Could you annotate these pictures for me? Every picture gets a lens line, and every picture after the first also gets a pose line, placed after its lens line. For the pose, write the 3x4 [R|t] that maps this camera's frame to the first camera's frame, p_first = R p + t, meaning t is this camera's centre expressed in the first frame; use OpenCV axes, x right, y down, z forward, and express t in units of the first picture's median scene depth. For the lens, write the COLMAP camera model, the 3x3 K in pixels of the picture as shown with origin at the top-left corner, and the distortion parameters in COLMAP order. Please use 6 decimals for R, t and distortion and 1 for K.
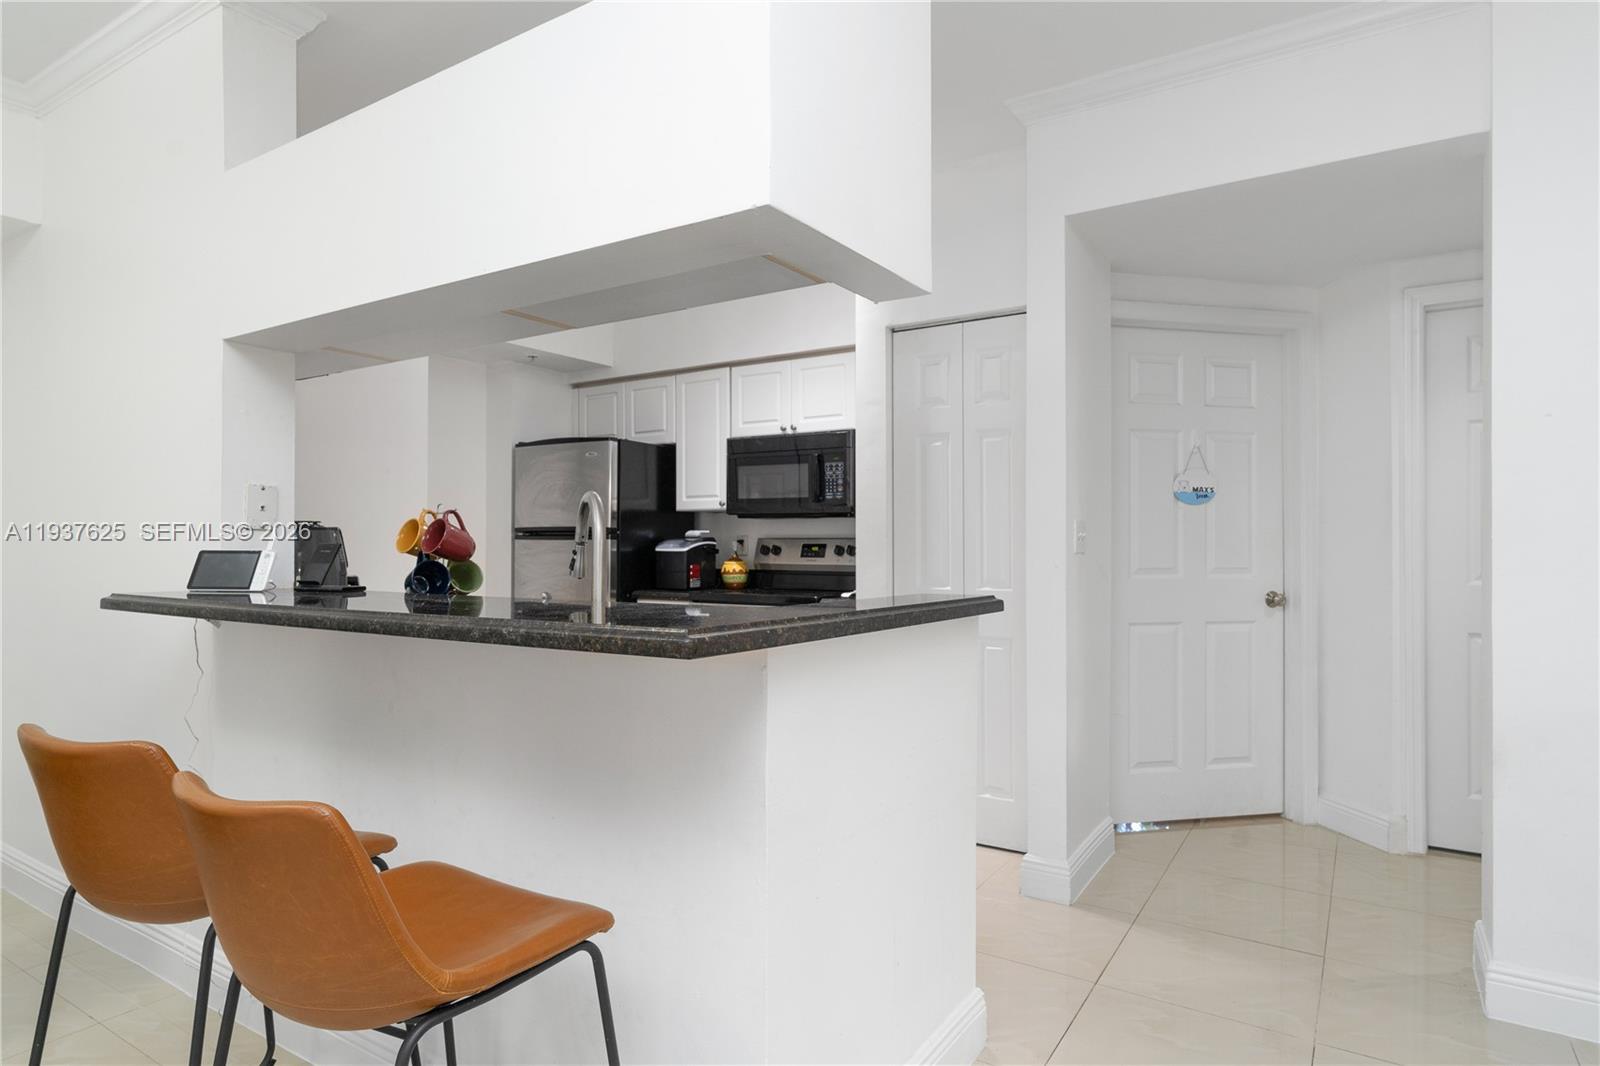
lens RADIAL K [[876.9, 0, 800.0], [0, 876.9, 533.0], [0, 0, 1]] dist [0.000545, 0.000130]
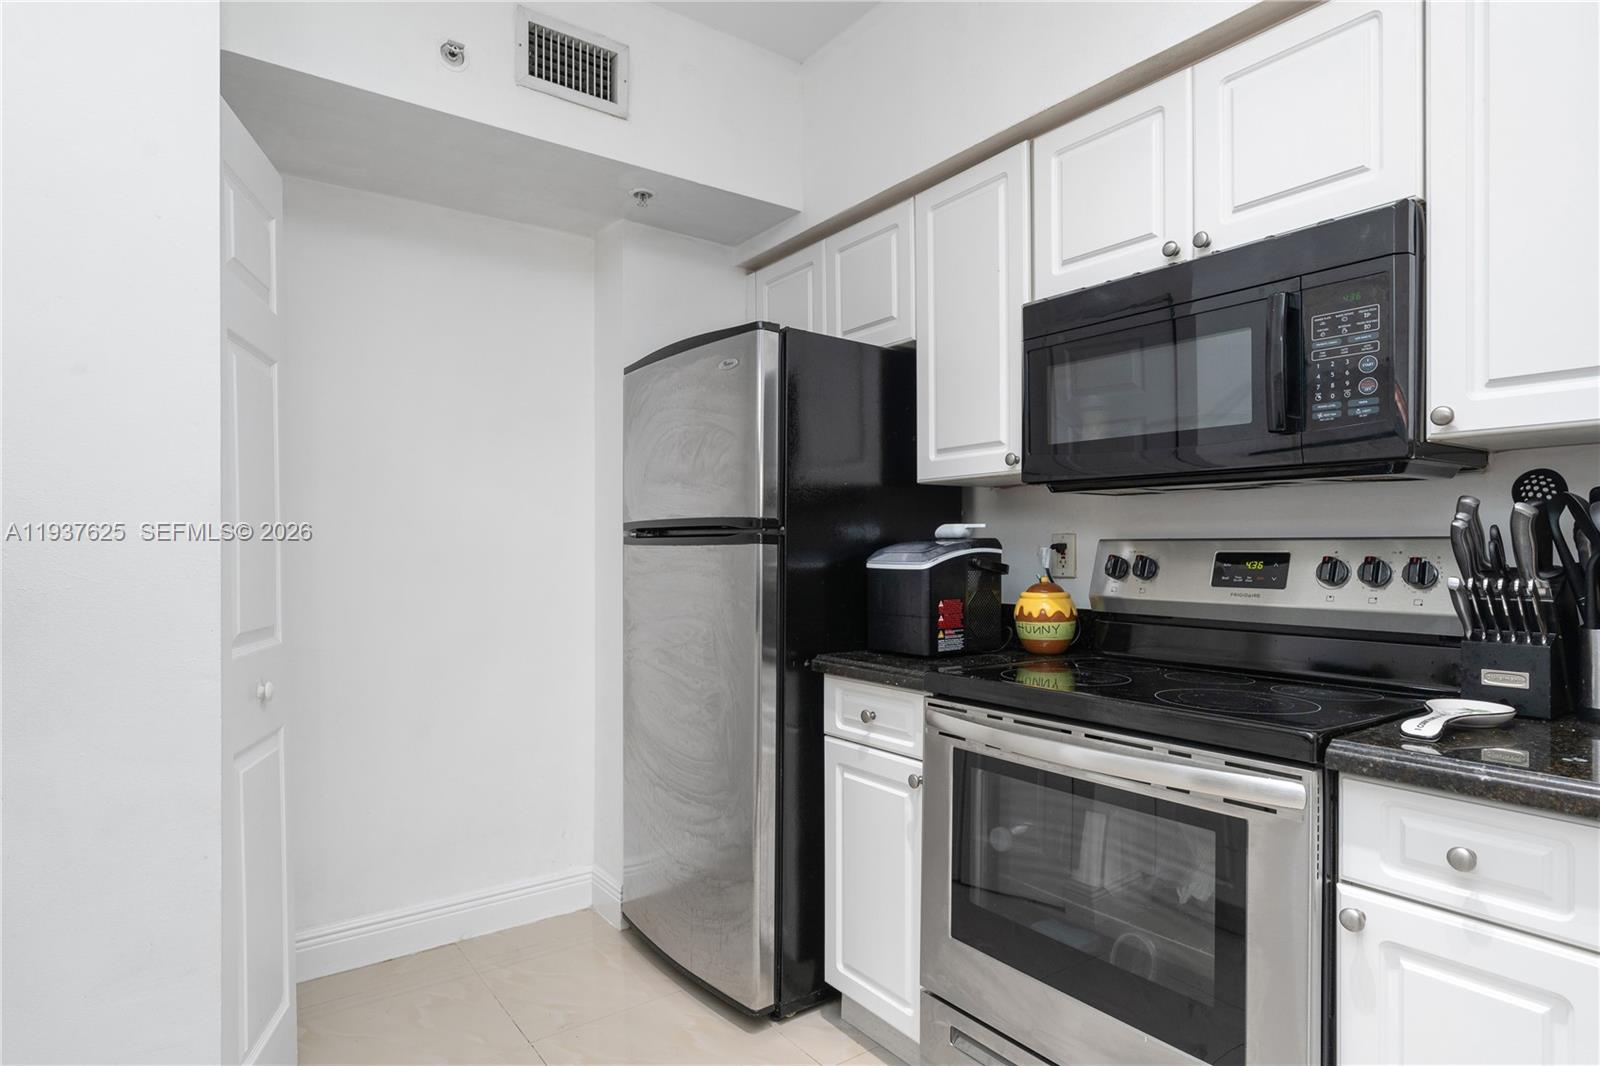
lens RADIAL K [[866.9, 0, 797.4], [0, 866.9, 550.8], [0, 0, 1]] dist [-0.003241, 0.000243]
pose [[0.930222, -0.001875, -0.366992, -0.030447], [0.008281, 0.999840, 0.015881, 0.003646], [0.366904, -0.017812, 0.930088, 0.559937]]
